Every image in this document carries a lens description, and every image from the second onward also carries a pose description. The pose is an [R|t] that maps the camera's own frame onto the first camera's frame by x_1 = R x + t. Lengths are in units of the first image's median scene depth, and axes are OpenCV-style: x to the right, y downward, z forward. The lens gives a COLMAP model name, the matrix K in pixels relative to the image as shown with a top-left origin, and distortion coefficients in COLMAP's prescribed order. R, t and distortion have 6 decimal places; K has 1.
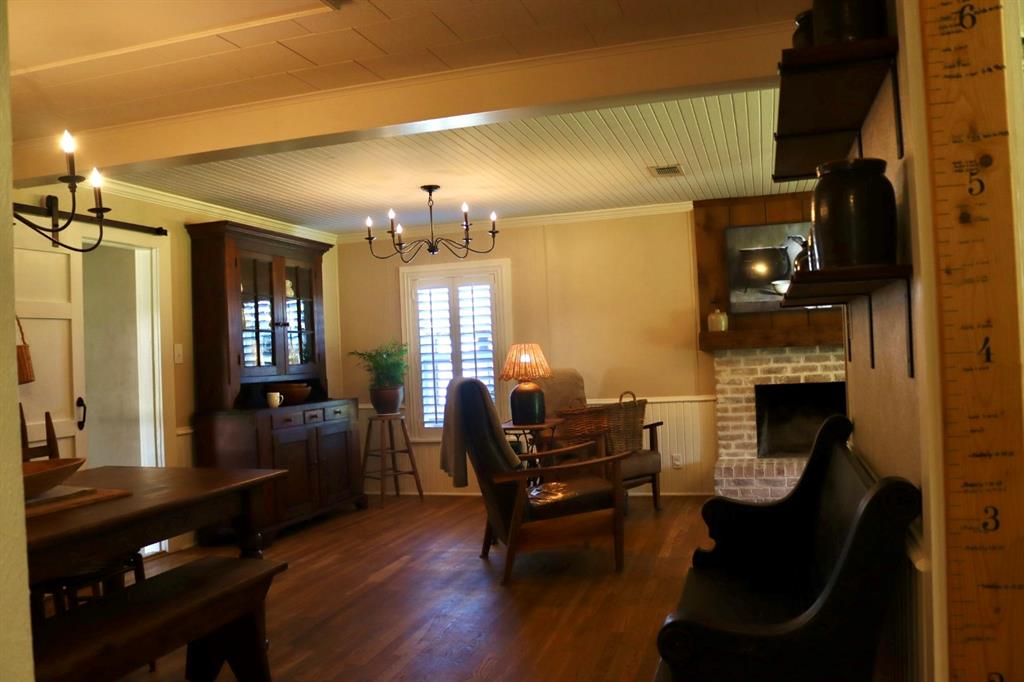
lens RADIAL K [[851.2, 0, 512.5], [0, 851.2, 342.2], [0, 0, 1]] dist [-0.084894, 0.029978]
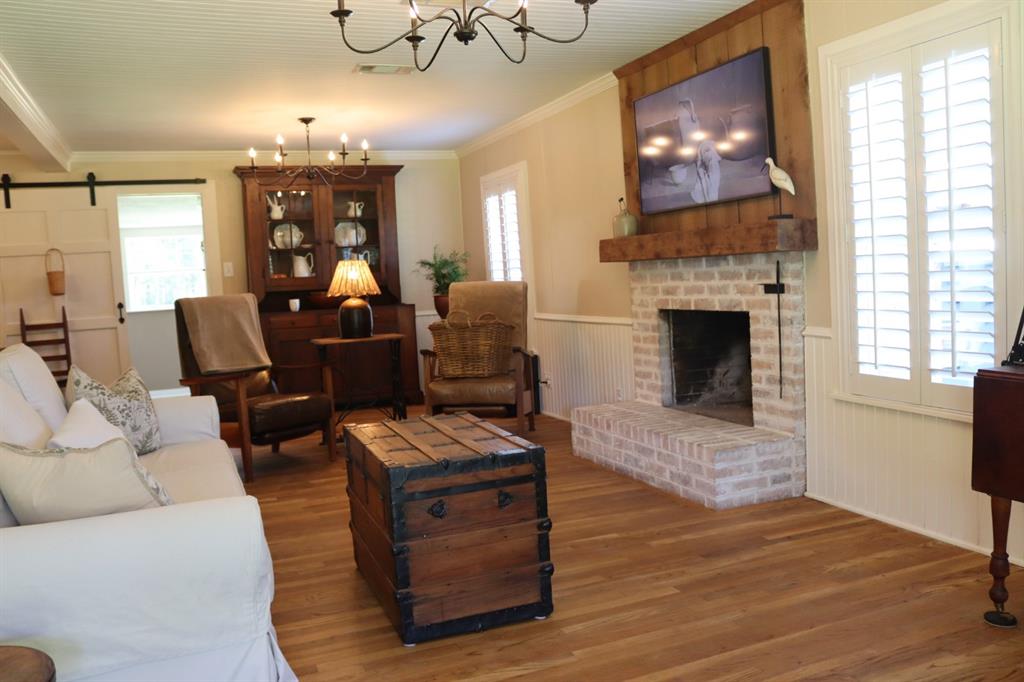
lens RADIAL K [[851.2, 0, 513.0], [0, 851.2, 336.4], [0, 0, 1]] dist [-0.084894, 0.029978]
pose [[0.619792, 0.068898, -0.781736, 0.802399], [0.034285, 0.992810, 0.114684, -0.016058], [0.784017, -0.097882, 0.612974, 0.437280]]
